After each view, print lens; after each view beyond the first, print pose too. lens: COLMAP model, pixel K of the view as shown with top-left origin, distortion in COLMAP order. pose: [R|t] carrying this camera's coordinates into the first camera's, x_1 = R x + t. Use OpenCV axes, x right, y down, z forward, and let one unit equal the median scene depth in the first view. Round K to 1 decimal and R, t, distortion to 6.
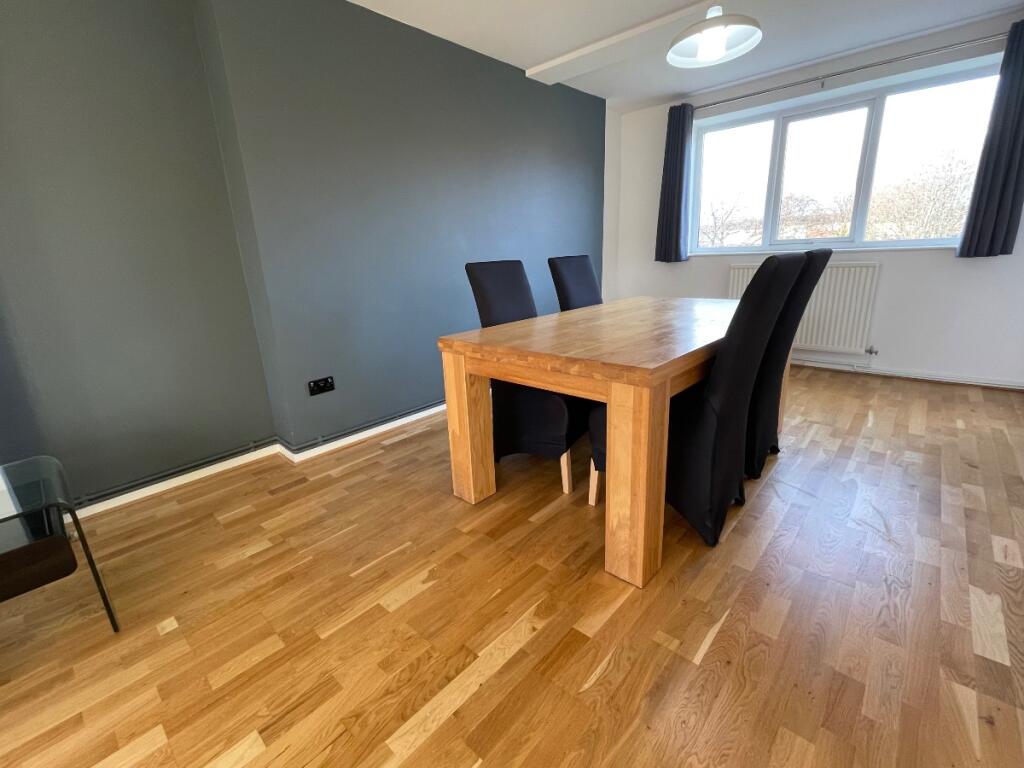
lens RADIAL K [[461.2, 0, 512.0], [0, 461.2, 384.0], [0, 0, 1]] dist [-0.002369, -0.000363]
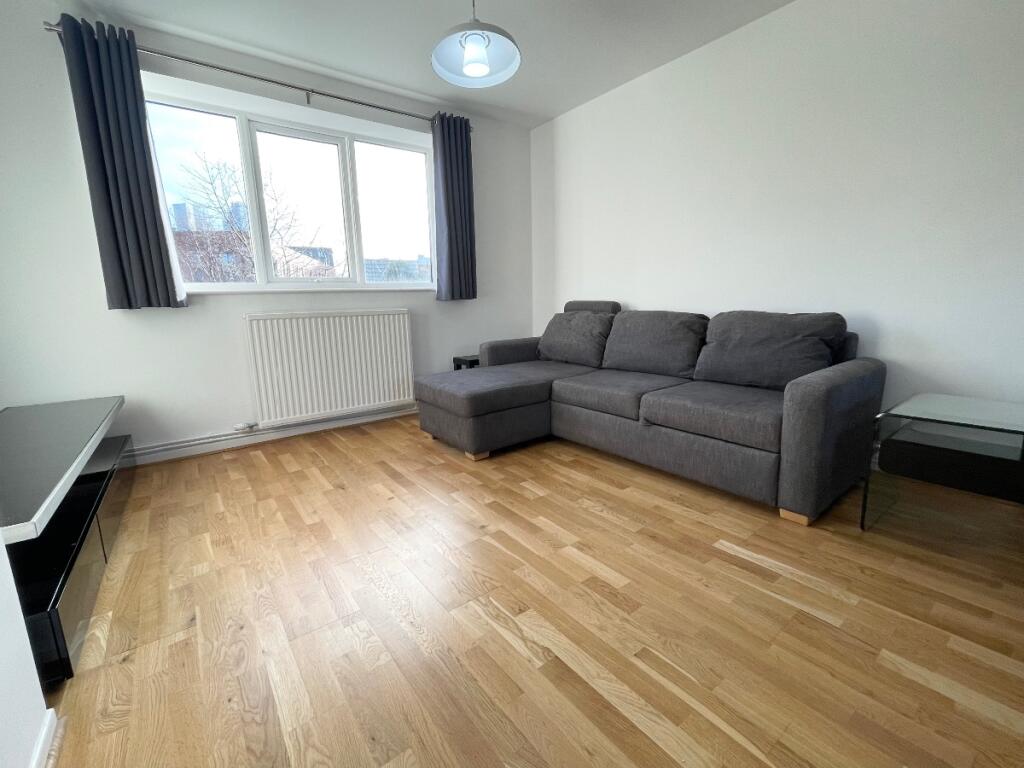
lens RADIAL K [[461.2, 0, 512.0], [0, 461.2, 384.0], [0, 0, 1]] dist [-0.002369, -0.000363]
pose [[0.217539, -0.154071, 0.963815, -0.115882], [0.270840, 0.958214, 0.092045, -0.125729], [-0.937722, 0.241016, 0.250177, 0.529382]]
